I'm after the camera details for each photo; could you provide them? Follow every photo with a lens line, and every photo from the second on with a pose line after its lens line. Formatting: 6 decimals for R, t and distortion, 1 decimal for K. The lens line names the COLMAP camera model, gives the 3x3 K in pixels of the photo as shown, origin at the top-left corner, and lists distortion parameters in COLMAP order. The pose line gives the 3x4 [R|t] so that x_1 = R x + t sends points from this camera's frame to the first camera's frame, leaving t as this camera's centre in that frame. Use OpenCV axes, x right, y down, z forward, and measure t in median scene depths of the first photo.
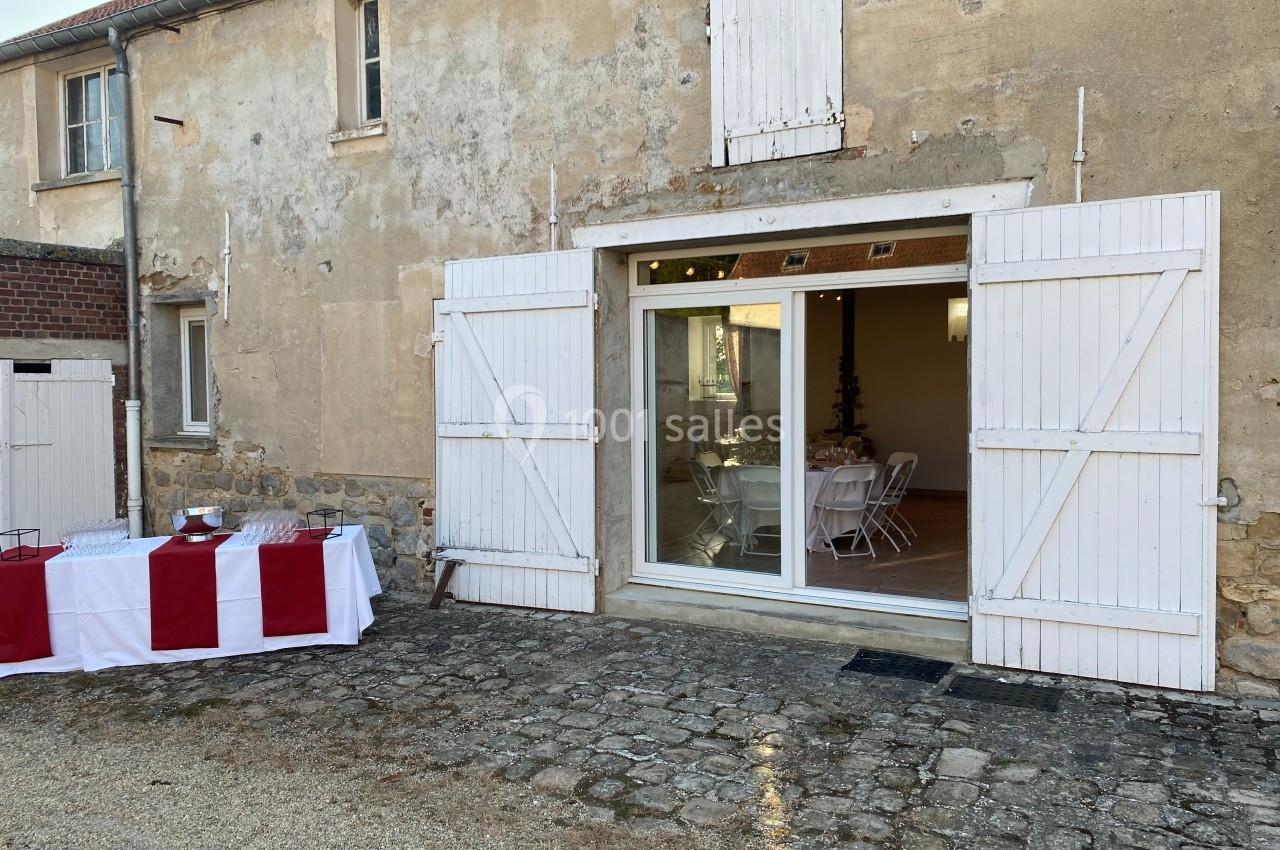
lens RADIAL K [[978.6, 0, 637.5], [0, 978.6, 413.7], [0, 0, 1]] dist [0.002908, 0.019713]
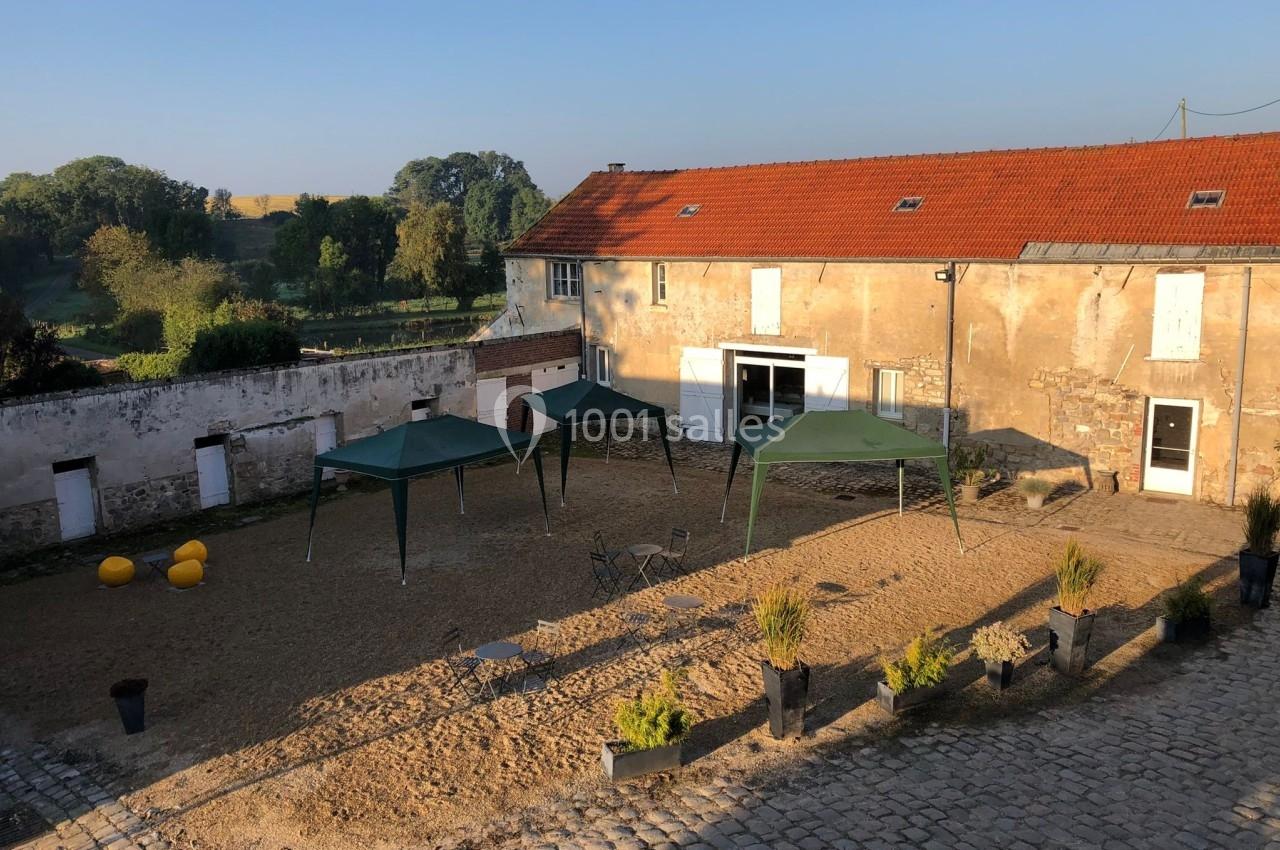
lens RADIAL K [[1047.8, 0, 646.2], [0, 1047.8, 401.8], [0, 0, 1]] dist [0.003236, -0.026815]
pose [[0.984448, 0.025882, -0.173760, 0.342506], [-0.002007, 0.990680, 0.136194, -0.475700], [0.175665, -0.133727, 0.975325, -2.802903]]
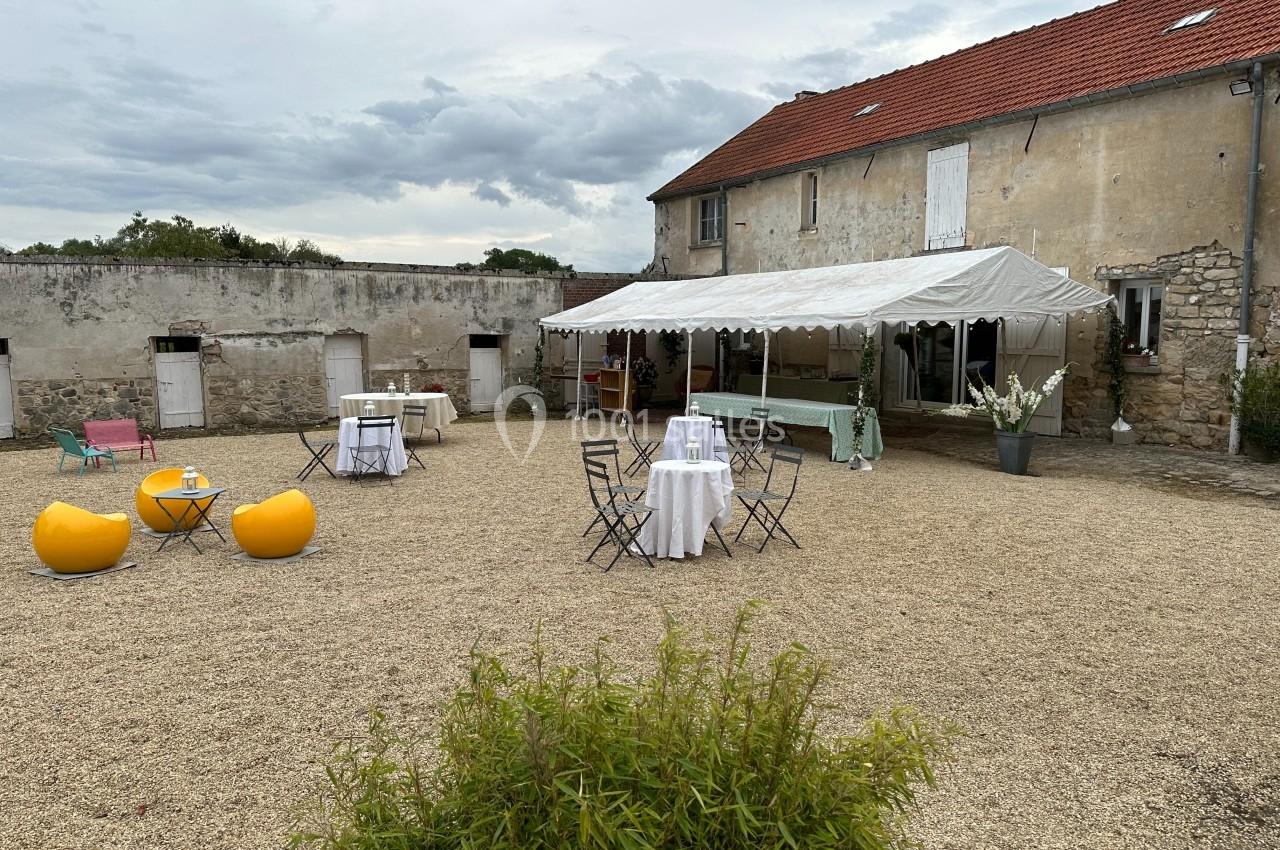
lens RADIAL K [[892.9, 0, 640.2], [0, 892.9, 440.8], [0, 0, 1]] dist [0.008604, -0.029676]
pose [[0.862418, 0.074083, -0.500746, 0.579634], [-0.025308, 0.994306, 0.103515, 0.032206], [0.505563, -0.076601, 0.859382, -1.350599]]
